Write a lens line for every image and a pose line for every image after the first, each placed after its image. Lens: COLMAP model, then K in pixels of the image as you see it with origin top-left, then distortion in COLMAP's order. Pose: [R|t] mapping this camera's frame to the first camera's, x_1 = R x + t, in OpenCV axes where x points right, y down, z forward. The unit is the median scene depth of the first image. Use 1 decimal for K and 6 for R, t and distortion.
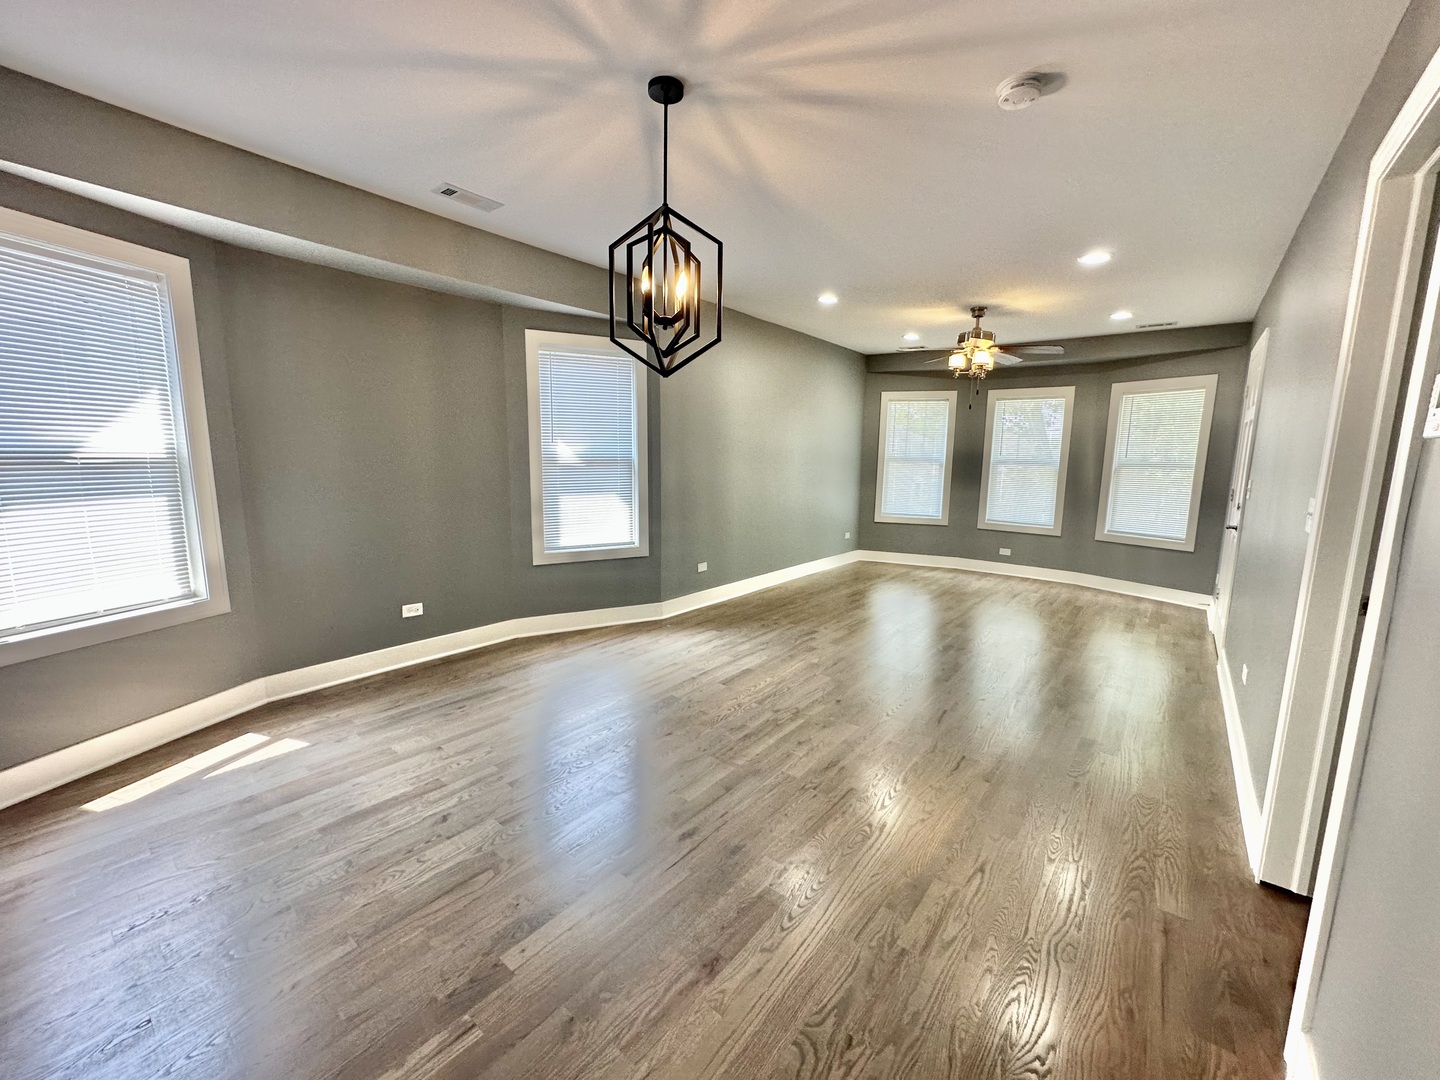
lens RADIAL K [[572.4, 0, 718.9], [0, 572.4, 538.5], [0, 0, 1]] dist [-0.002189, 0.000513]
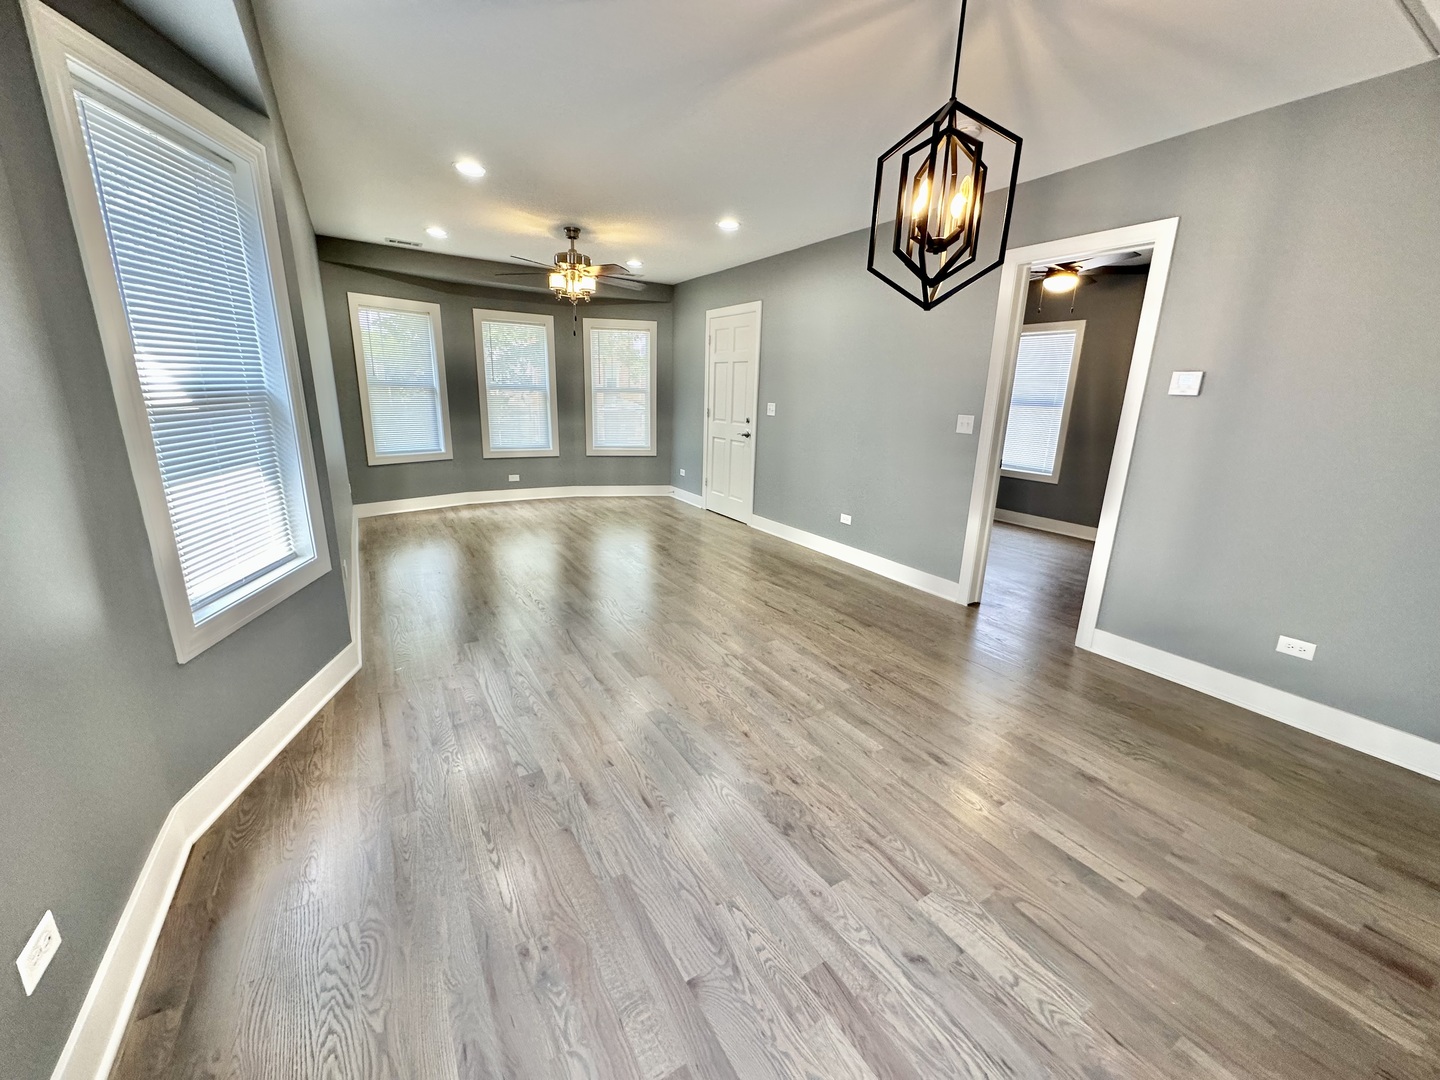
lens RADIAL K [[572.4, 0, 718.9], [0, 572.4, 538.5], [0, 0, 1]] dist [-0.002189, 0.000513]
pose [[0.342169, -0.242413, 0.907830, -0.541081], [0.113913, 0.969724, 0.216006, -0.084000], [-0.932708, 0.029503, 0.359424, 0.494831]]
